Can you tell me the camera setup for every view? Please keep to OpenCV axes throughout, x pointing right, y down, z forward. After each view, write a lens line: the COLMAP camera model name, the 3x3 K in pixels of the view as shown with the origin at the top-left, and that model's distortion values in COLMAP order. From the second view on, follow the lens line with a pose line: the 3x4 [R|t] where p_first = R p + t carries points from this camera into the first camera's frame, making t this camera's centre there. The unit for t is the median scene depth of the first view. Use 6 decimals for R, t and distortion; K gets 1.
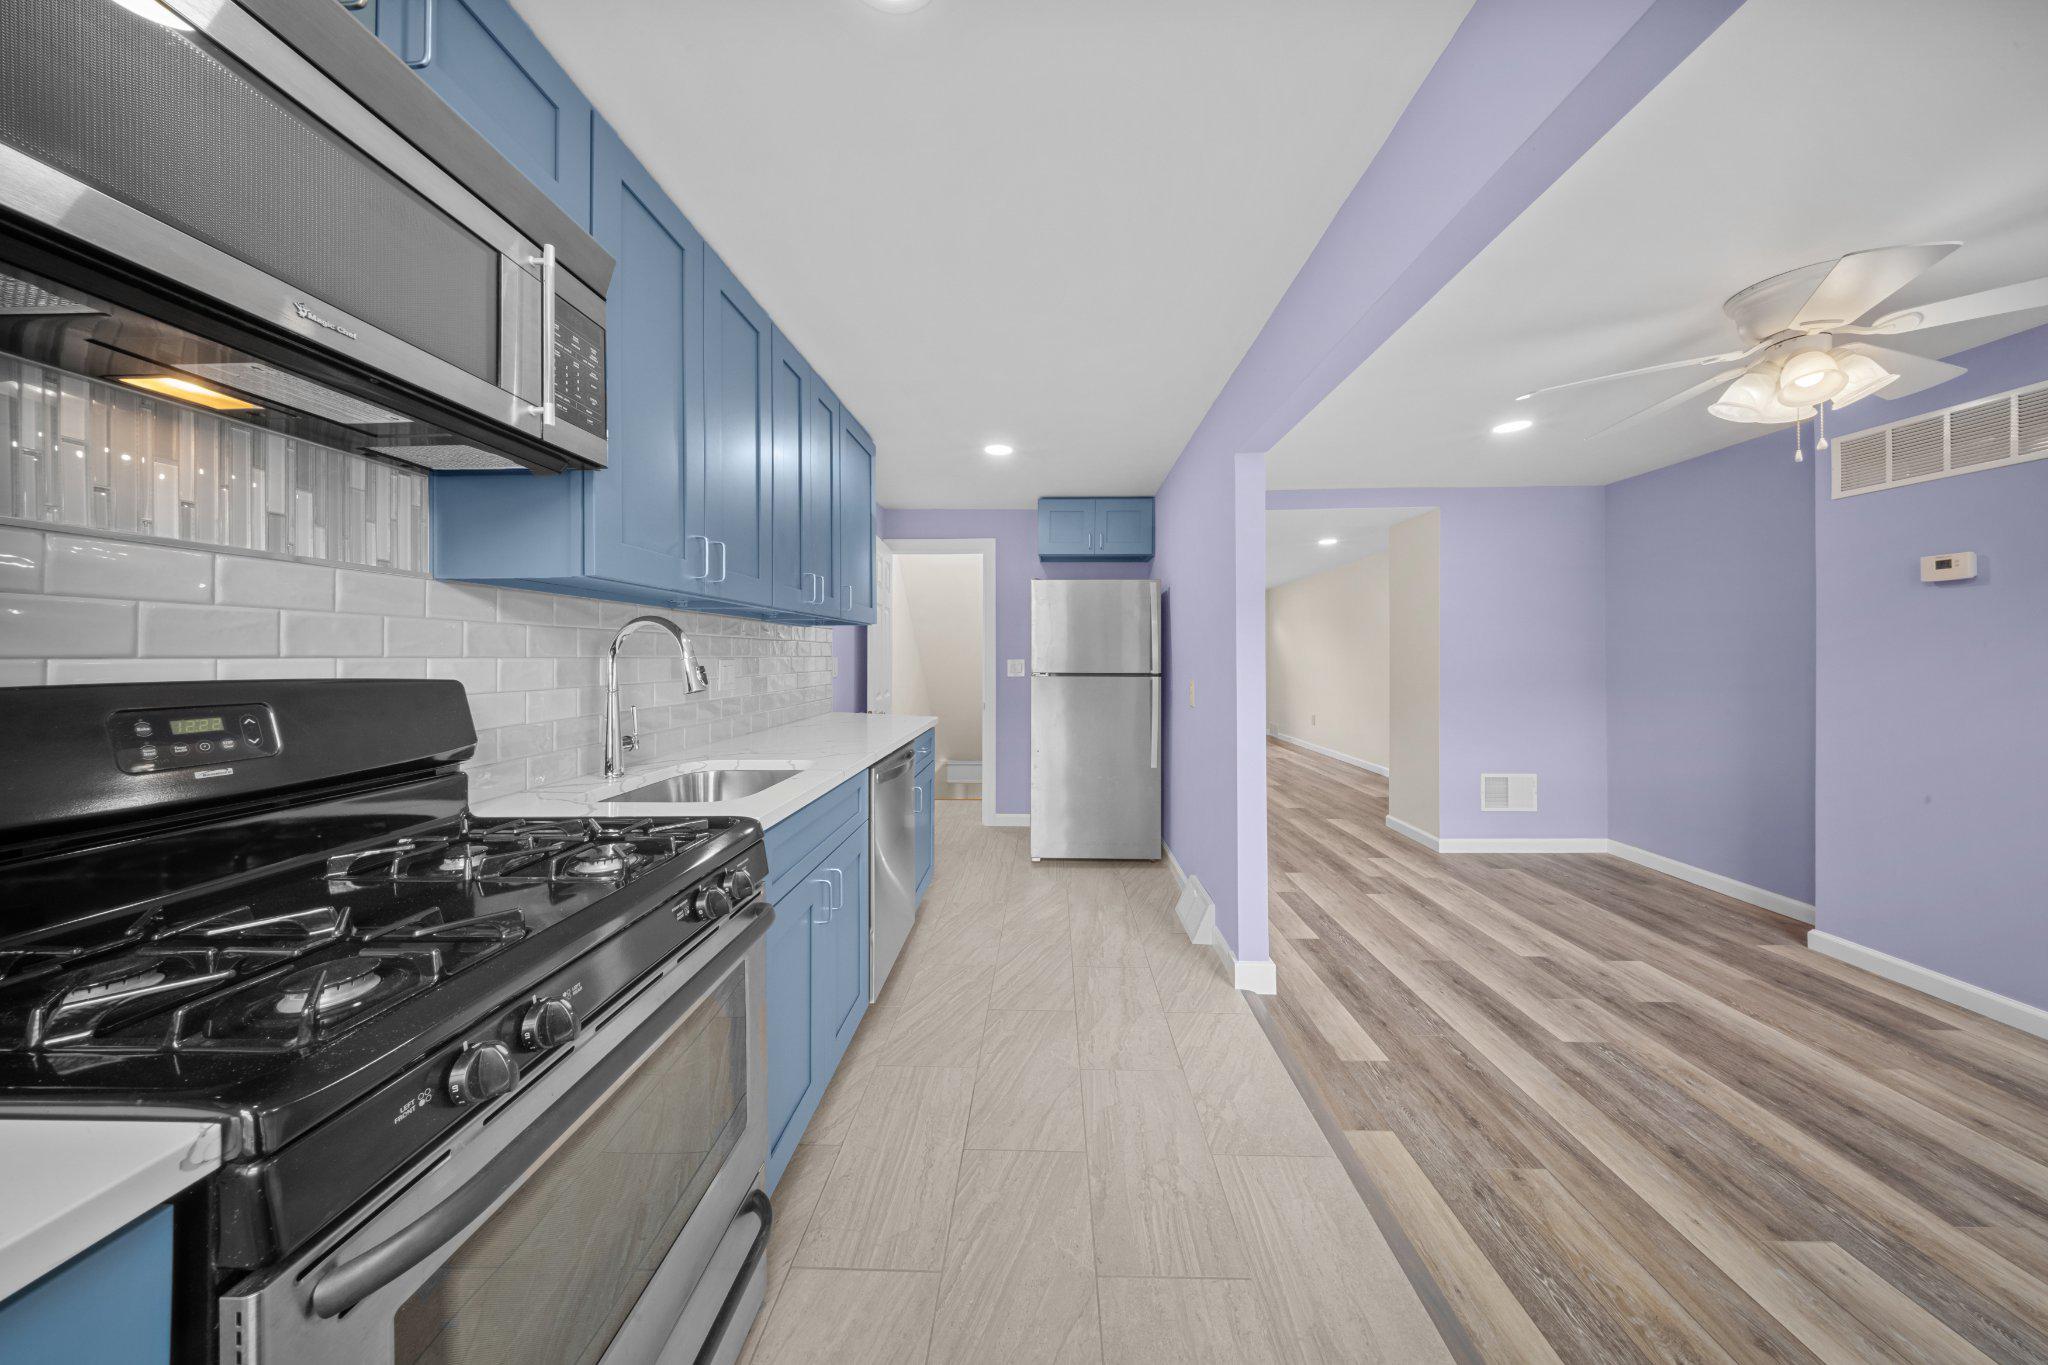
lens RADIAL K [[608.0, 0, 1029.9], [0, 608.0, 651.9], [0, 0, 1]] dist [0.004366, -0.002647]
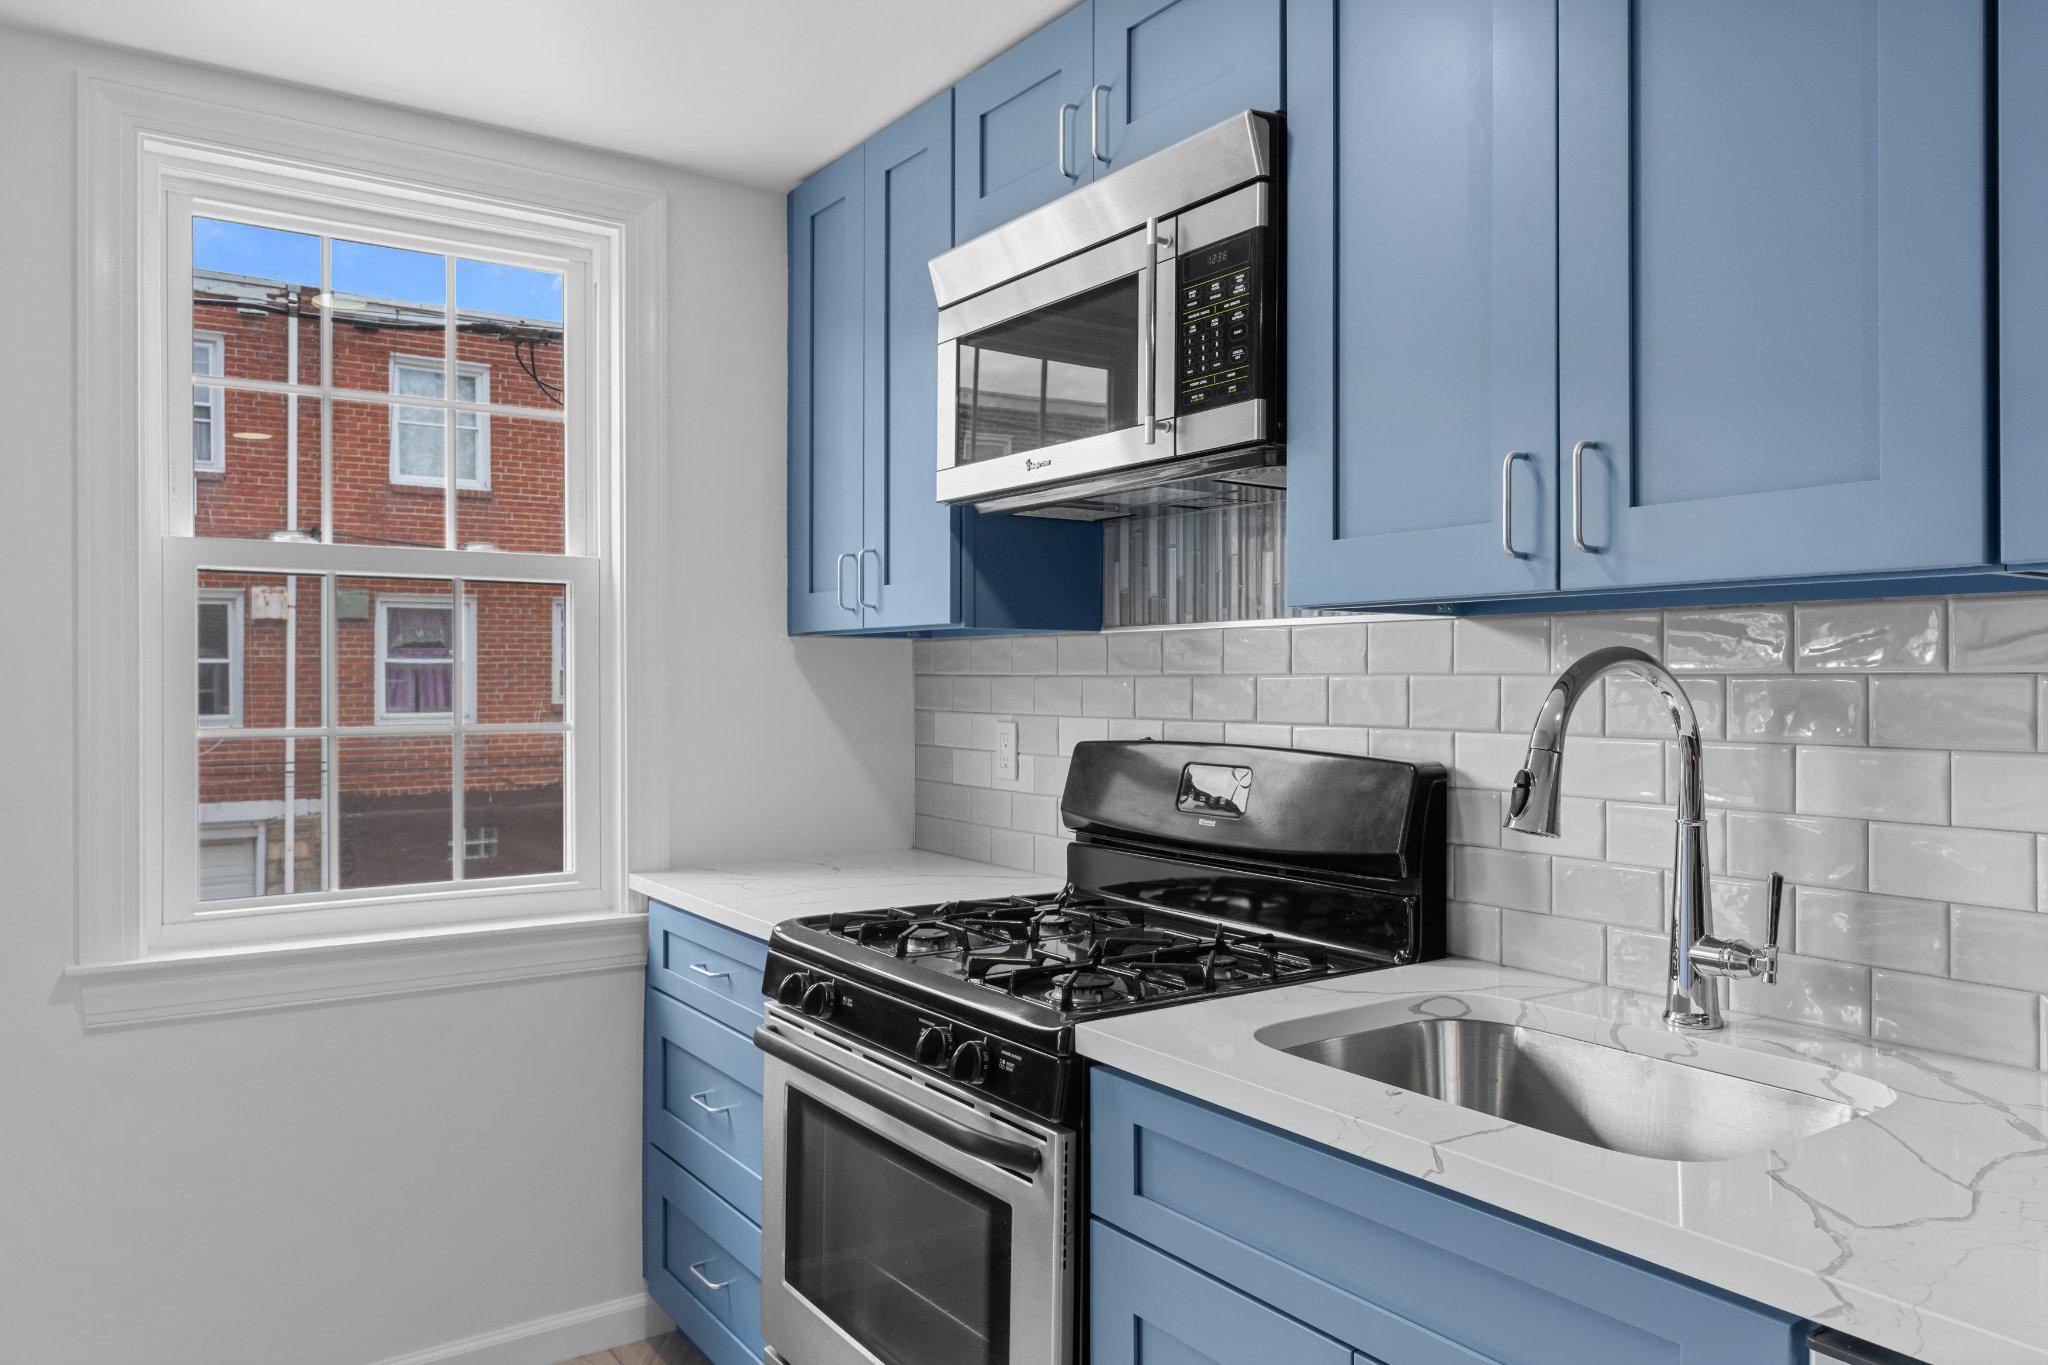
lens RADIAL K [[1442.7, 0, 1024.0], [0, 1442.7, 682.5], [0, 0, 1]] dist [0.002520, -0.000146]
pose [[-0.807144, 0.003712, -0.590342, 0.291315], [0.006647, 0.999974, -0.002801, -0.033010], [0.590317, -0.006184, -0.807148, 1.511326]]
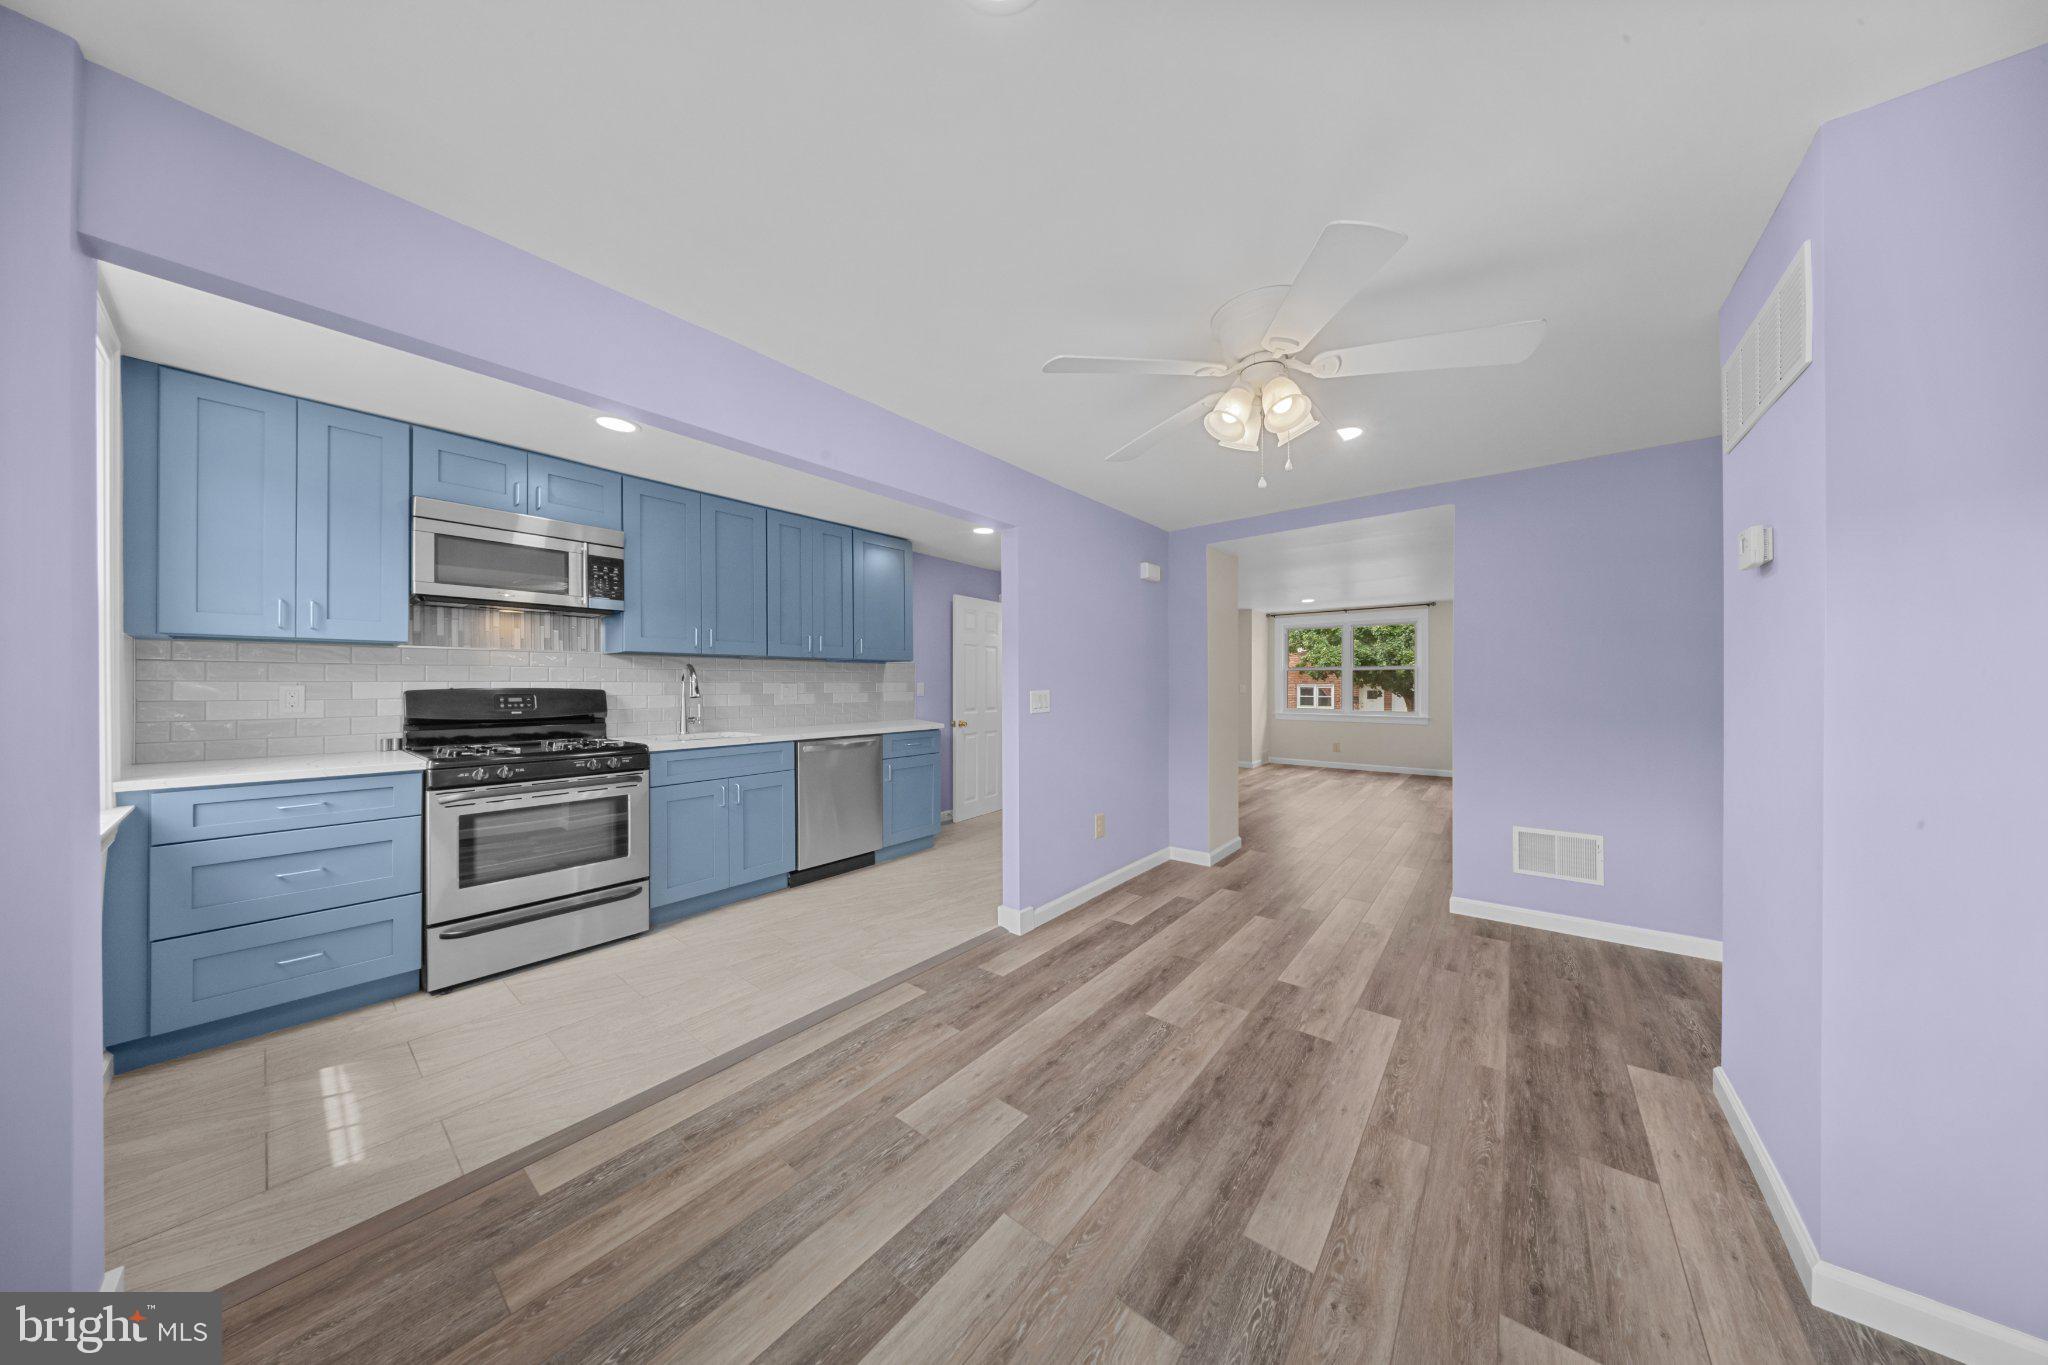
lens RADIAL K [[605.7, 0, 1033.8], [0, 605.7, 681.2], [0, 0, 1]] dist [0.011445, -0.004754]
pose [[0.804202, -0.002589, -0.594350, 1.705160], [0.004877, 0.999986, 0.002244, 0.007393], [0.594336, -0.004704, 0.804203, -0.060014]]
